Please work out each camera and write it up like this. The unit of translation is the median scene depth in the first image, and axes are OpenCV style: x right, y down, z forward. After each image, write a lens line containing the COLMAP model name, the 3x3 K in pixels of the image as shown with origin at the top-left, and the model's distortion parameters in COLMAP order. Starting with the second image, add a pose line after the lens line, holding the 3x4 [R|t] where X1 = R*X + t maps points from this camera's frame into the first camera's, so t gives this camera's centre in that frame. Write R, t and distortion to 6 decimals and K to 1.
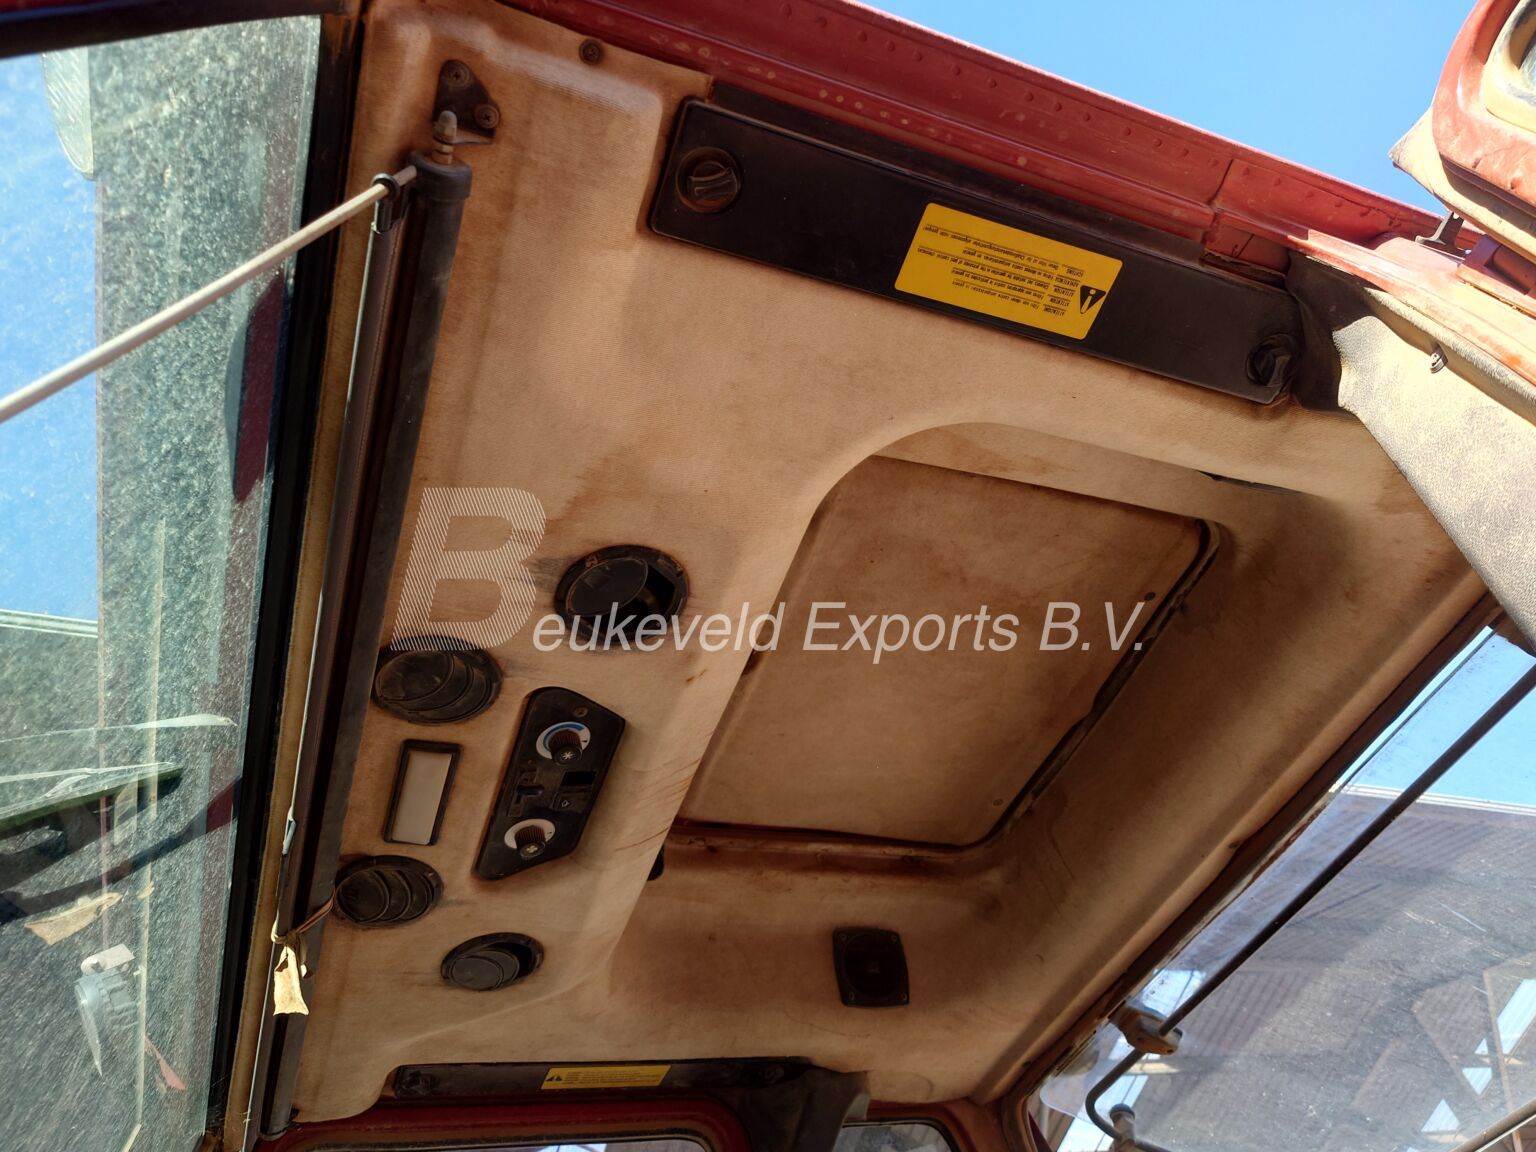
lens RADIAL K [[1127.1, 0, 773.0], [0, 1127.1, 588.8], [0, 0, 1]] dist [-0.021602, 0.041569]
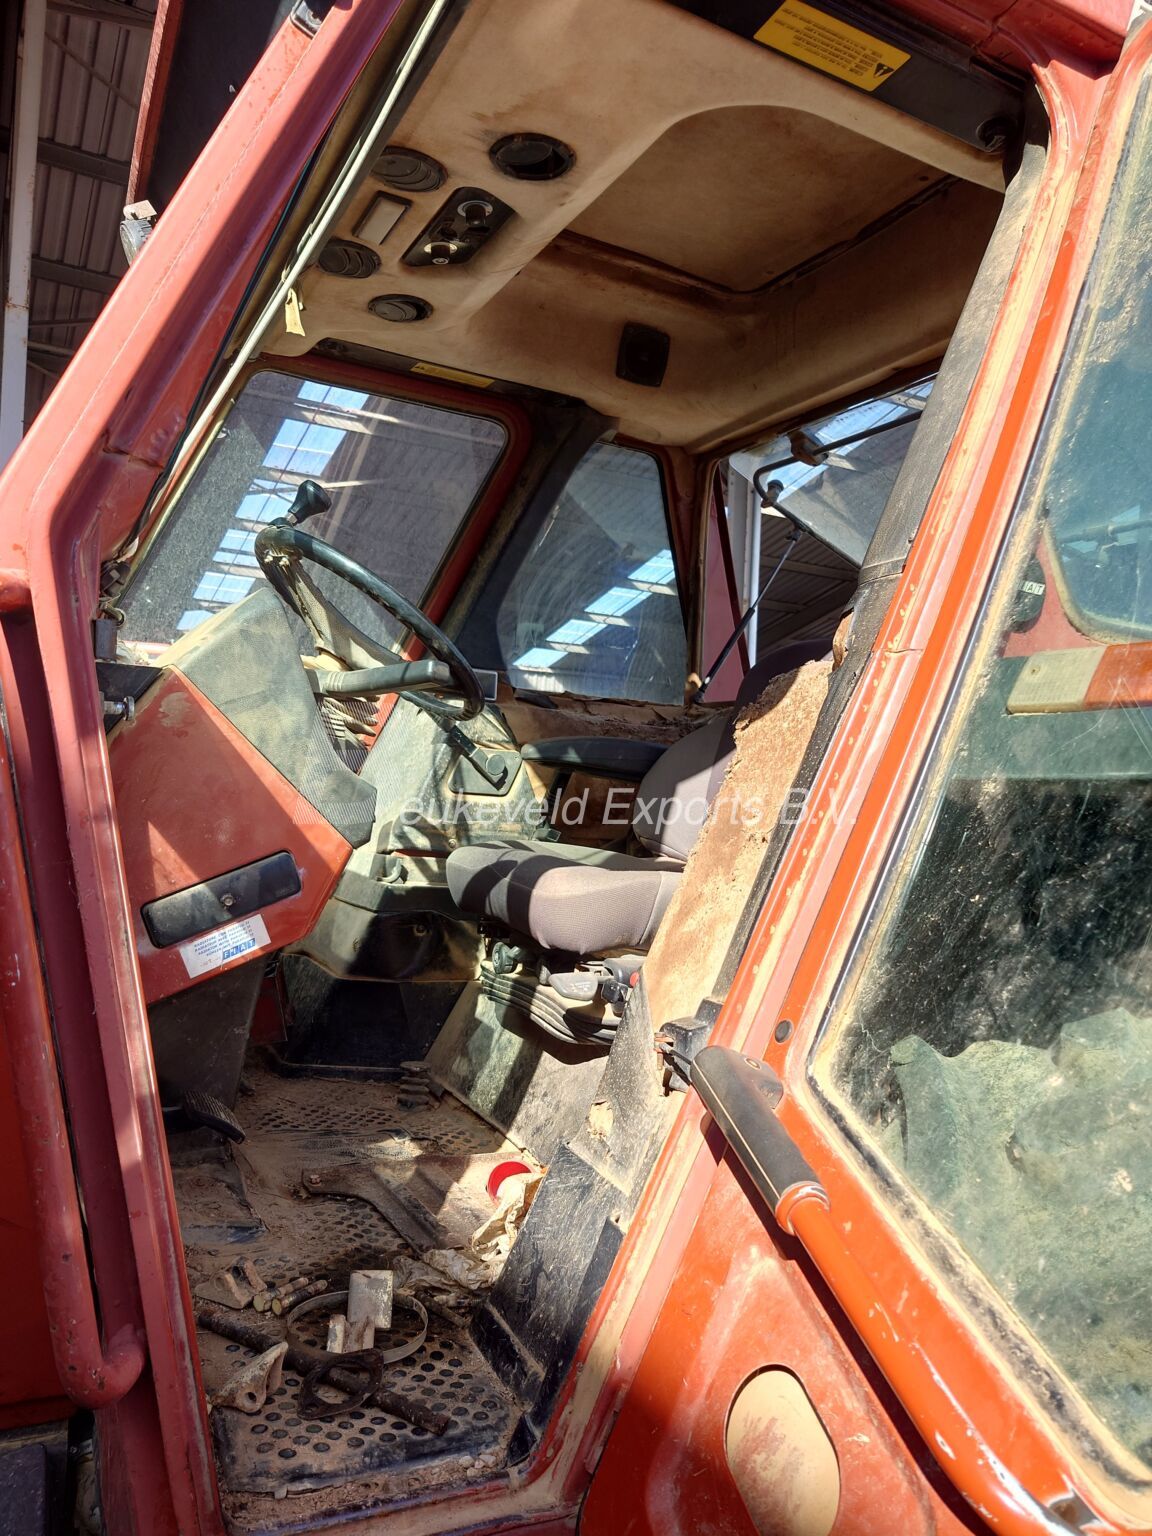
lens RADIAL K [[1127.1, 0, 569.2], [0, 1127.1, 766.1], [0, 0, 1]] dist [-0.021602, 0.041569]
pose [[0.958798, 0.265162, 0.101957, -0.014167], [-0.256099, 0.651414, 0.714194, -0.408274], [0.122961, -0.710879, 0.692482, -0.481454]]
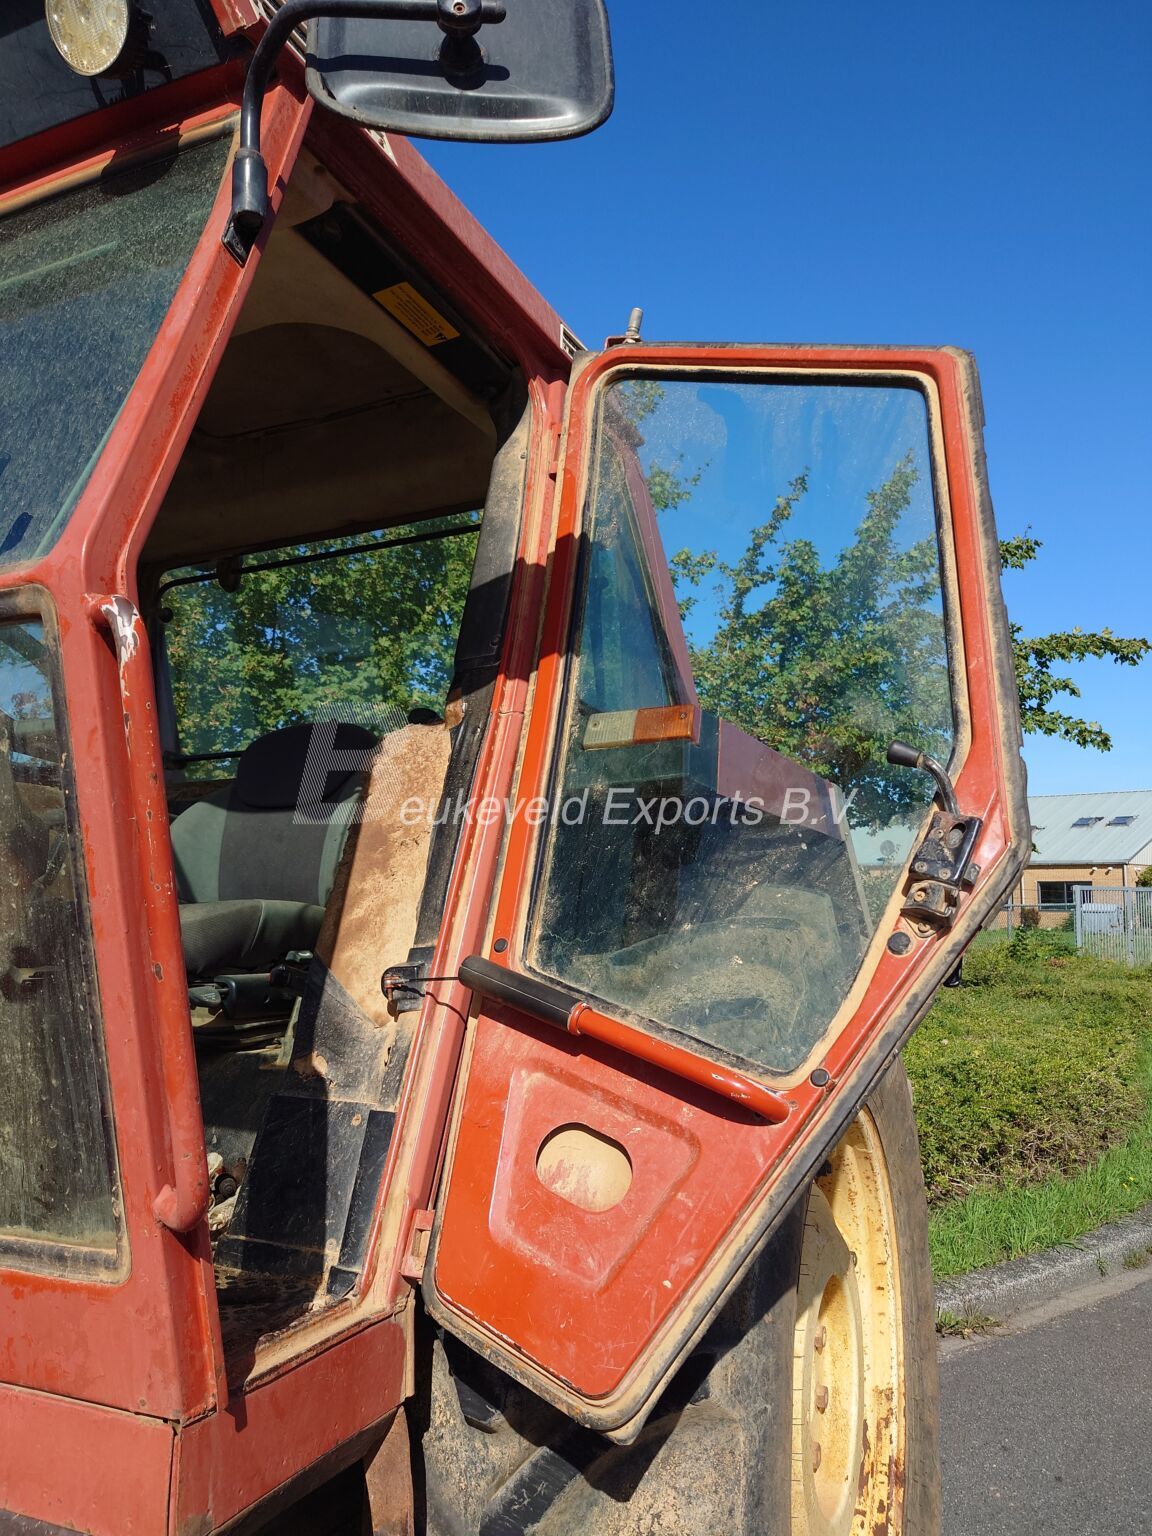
lens RADIAL K [[1127.1, 0, 581.6], [0, 1127.1, 767.8], [0, 0, 1]] dist [-0.021602, 0.041569]
pose [[0.680115, 0.290726, 0.672995, -0.518501], [-0.617956, 0.721257, 0.312919, -0.341337], [-0.394429, -0.628703, 0.670193, -0.757964]]
